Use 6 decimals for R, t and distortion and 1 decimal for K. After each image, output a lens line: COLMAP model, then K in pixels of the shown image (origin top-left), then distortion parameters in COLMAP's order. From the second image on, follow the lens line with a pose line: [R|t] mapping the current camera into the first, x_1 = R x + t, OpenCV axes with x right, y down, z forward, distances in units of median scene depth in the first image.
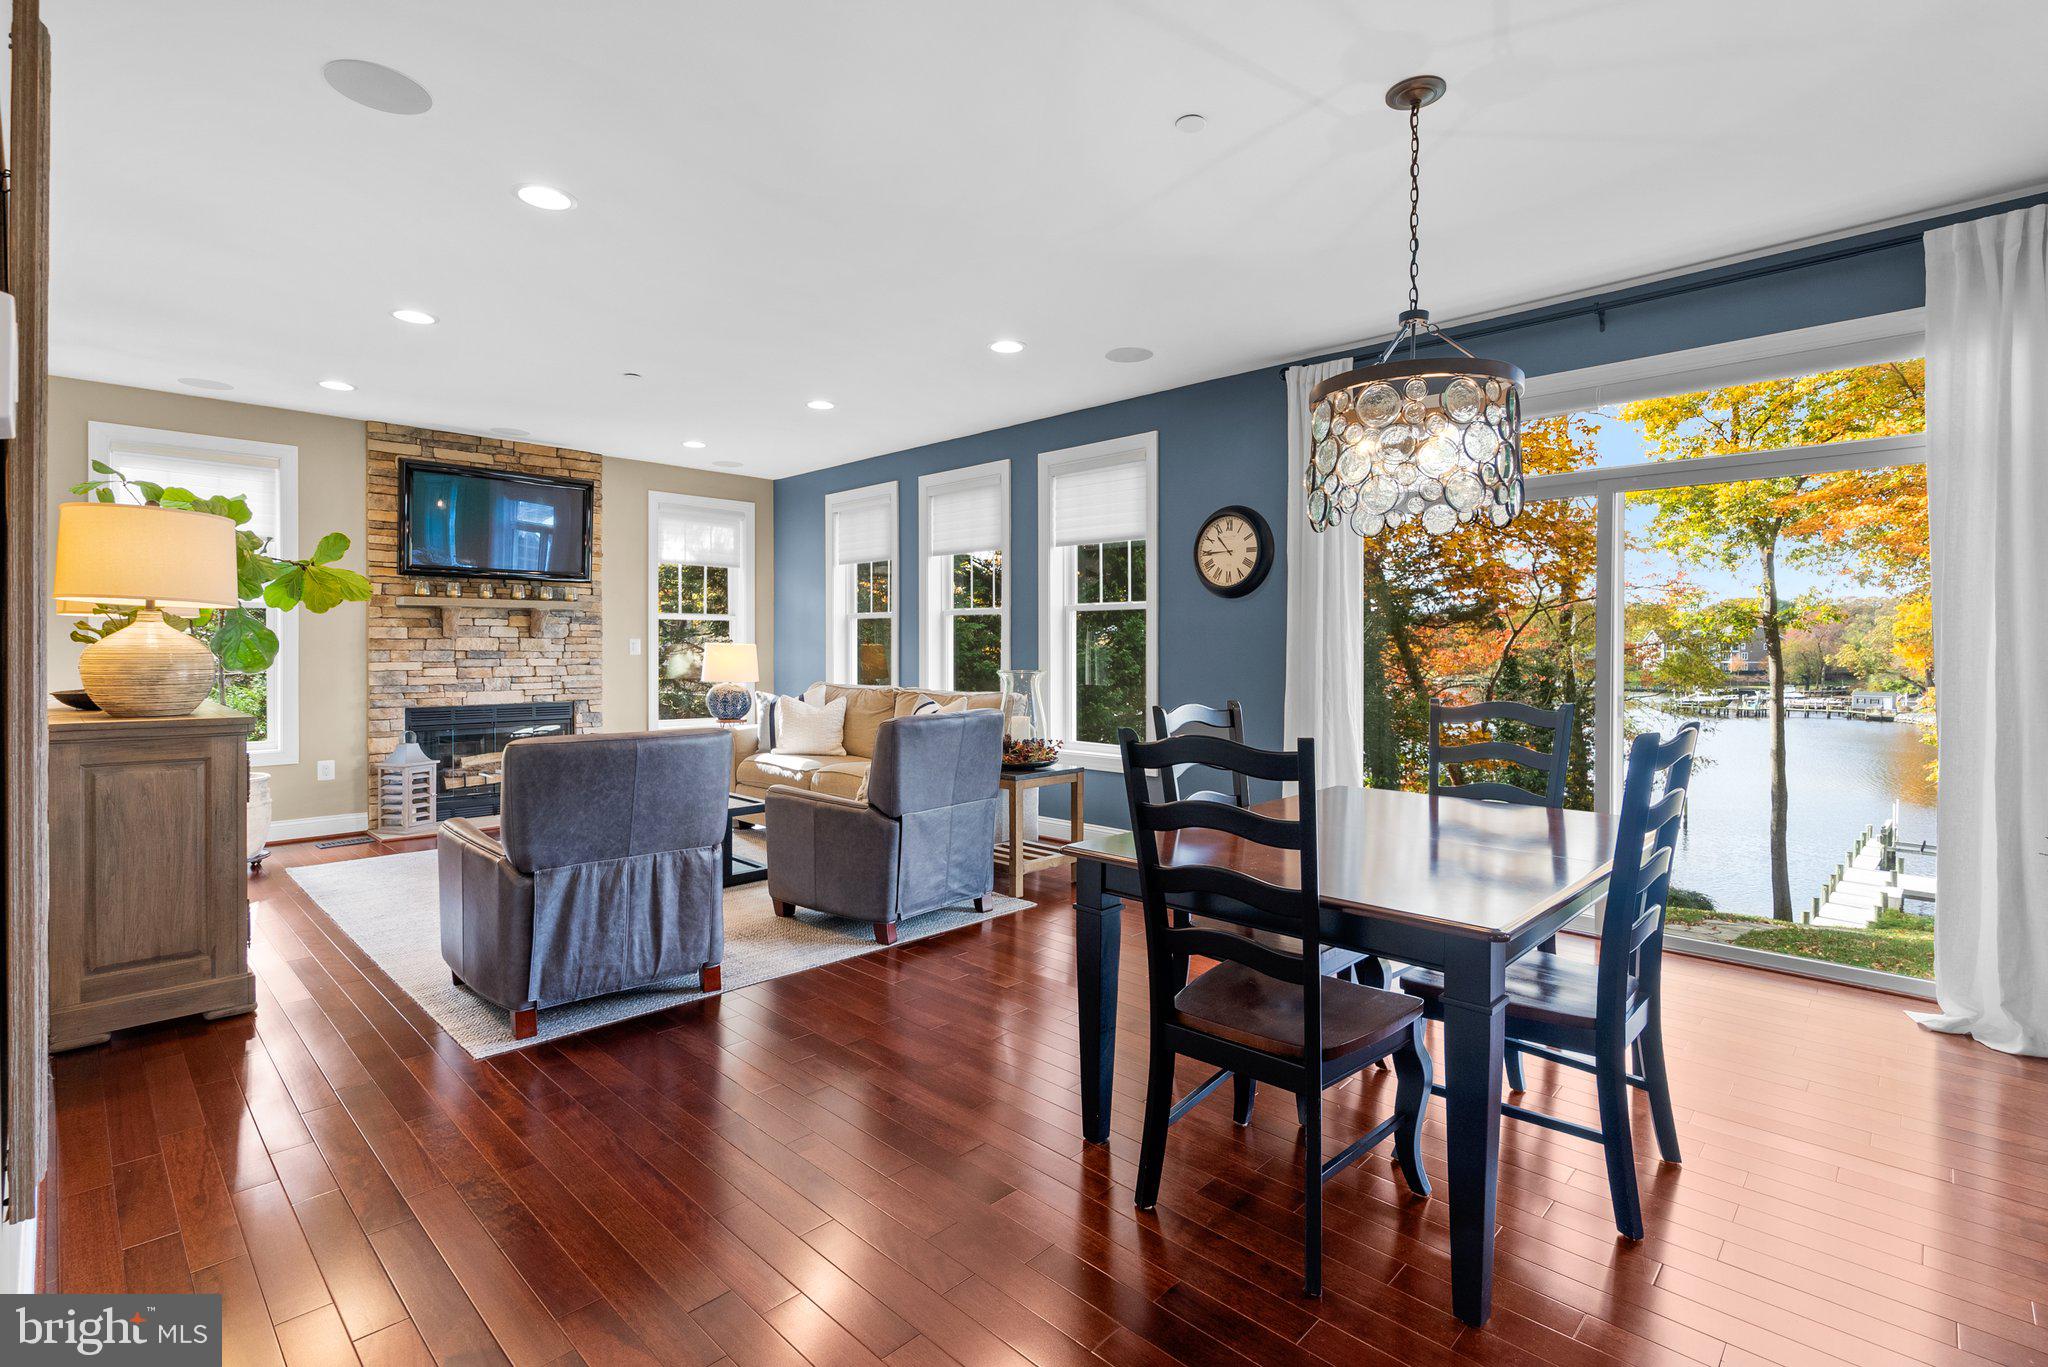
lens RADIAL K [[944.7, 0, 1030.7], [0, 944.7, 653.6], [0, 0, 1]] dist [-0.003375, 0.001289]
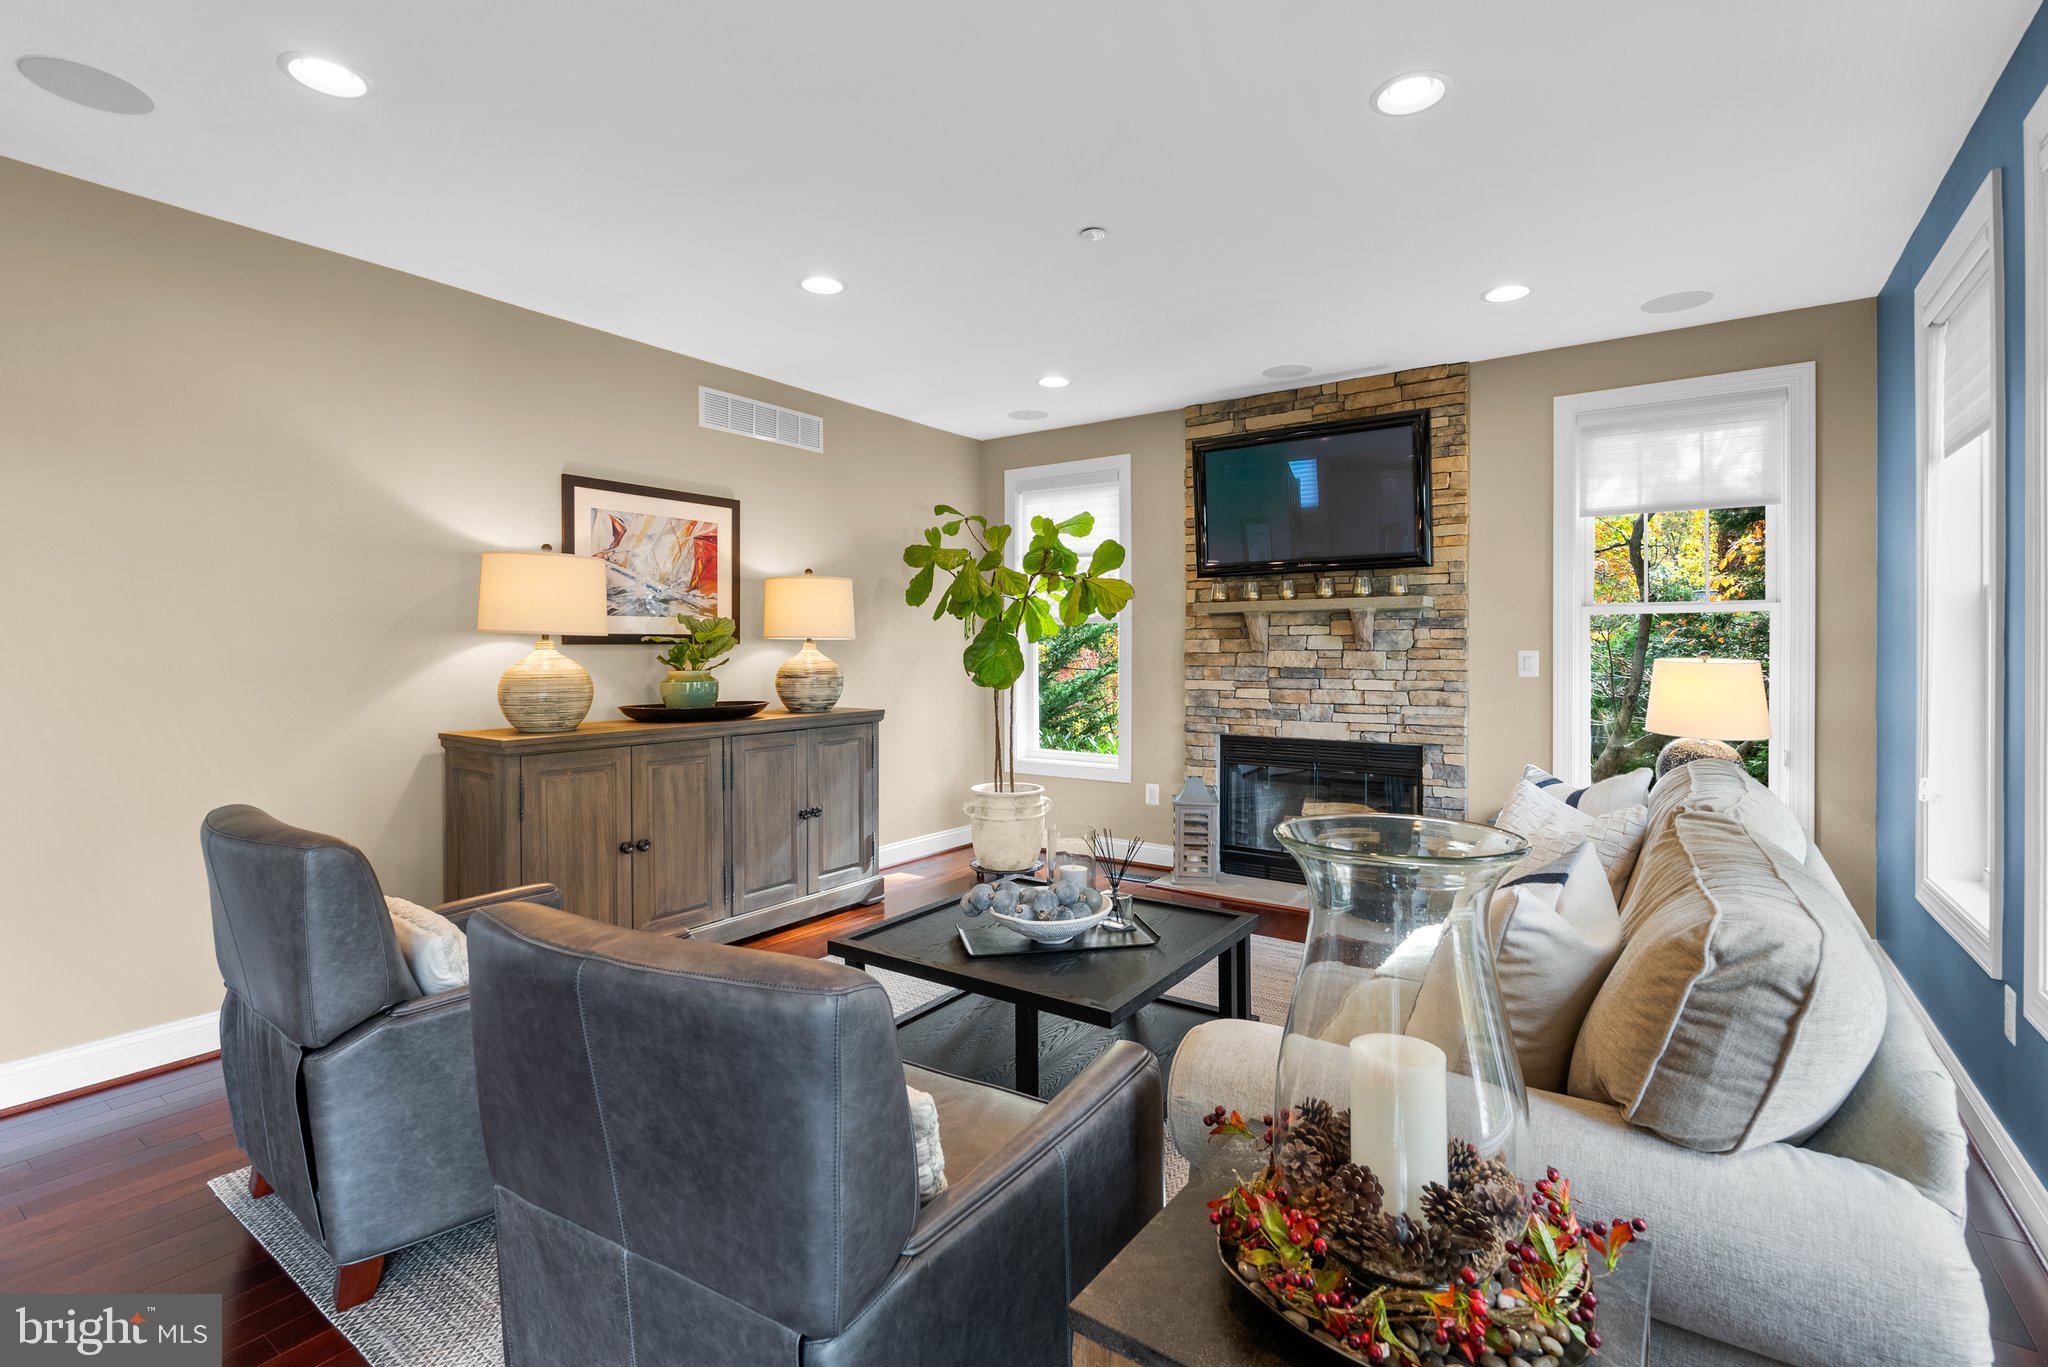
lens RADIAL K [[944.7, 0, 1013.7], [0, 944.7, 653.3], [0, 0, 1]] dist [-0.003375, 0.001289]
pose [[0.154058, 0.005217, -0.988048, 0.150003], [-0.002512, 0.999985, 0.004888, -0.019398], [0.988059, 0.001729, 0.154068, 0.702175]]
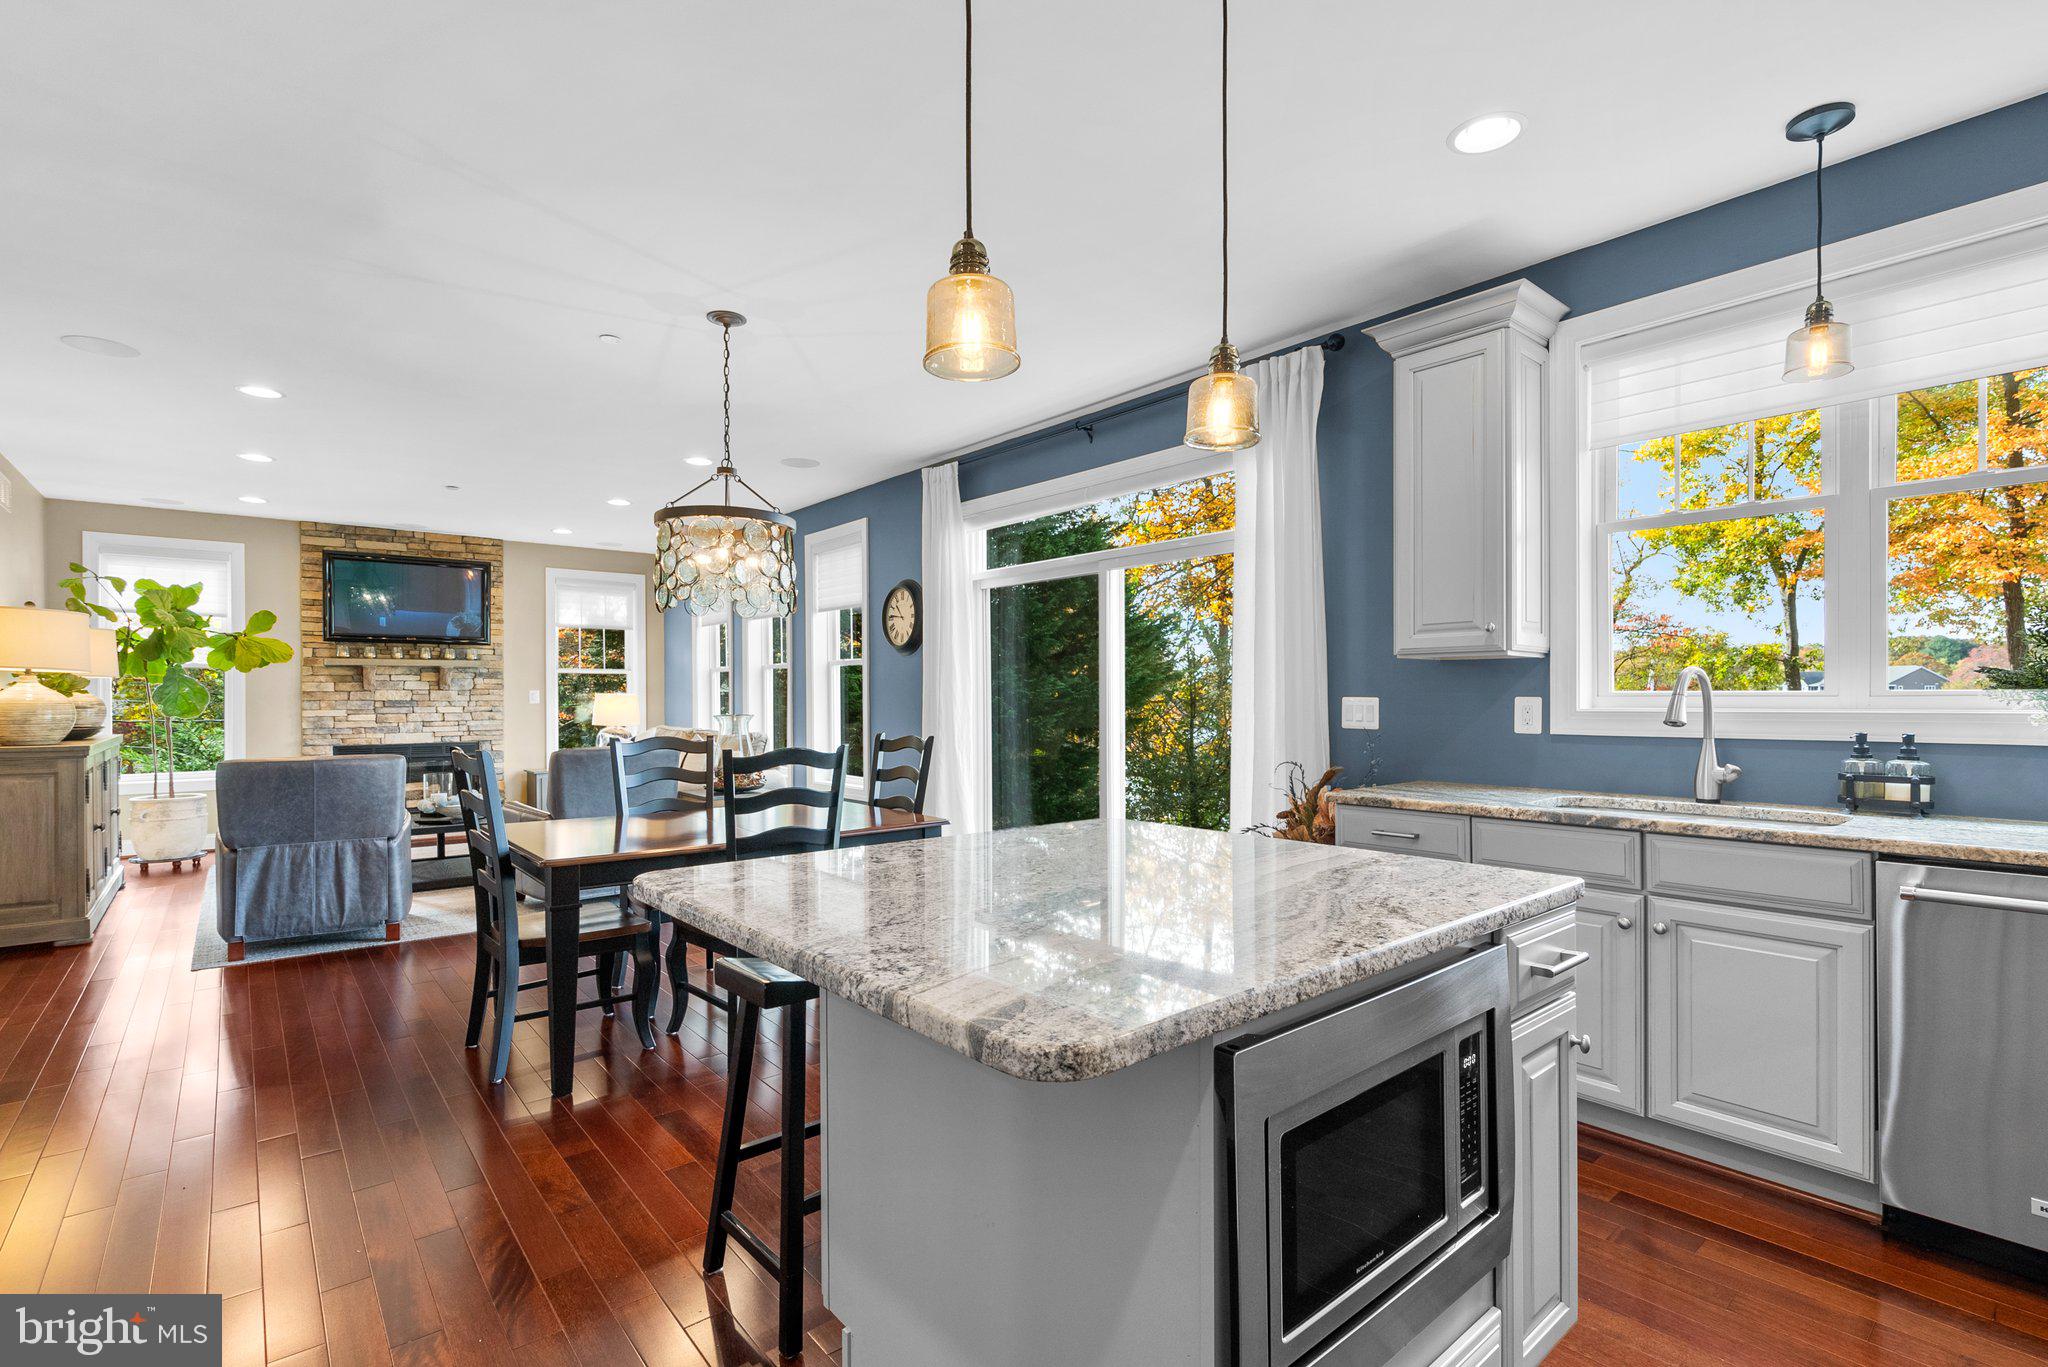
lens RADIAL K [[944.7, 0, 1029.9], [0, 944.7, 698.8], [0, 0, 1]] dist [-0.003375, 0.001289]
pose [[0.994415, -0.004765, -0.105431, 0.410611], [0.004527, 0.999987, -0.002496, 0.001509], [0.105442, 0.002005, 0.994423, -0.164712]]
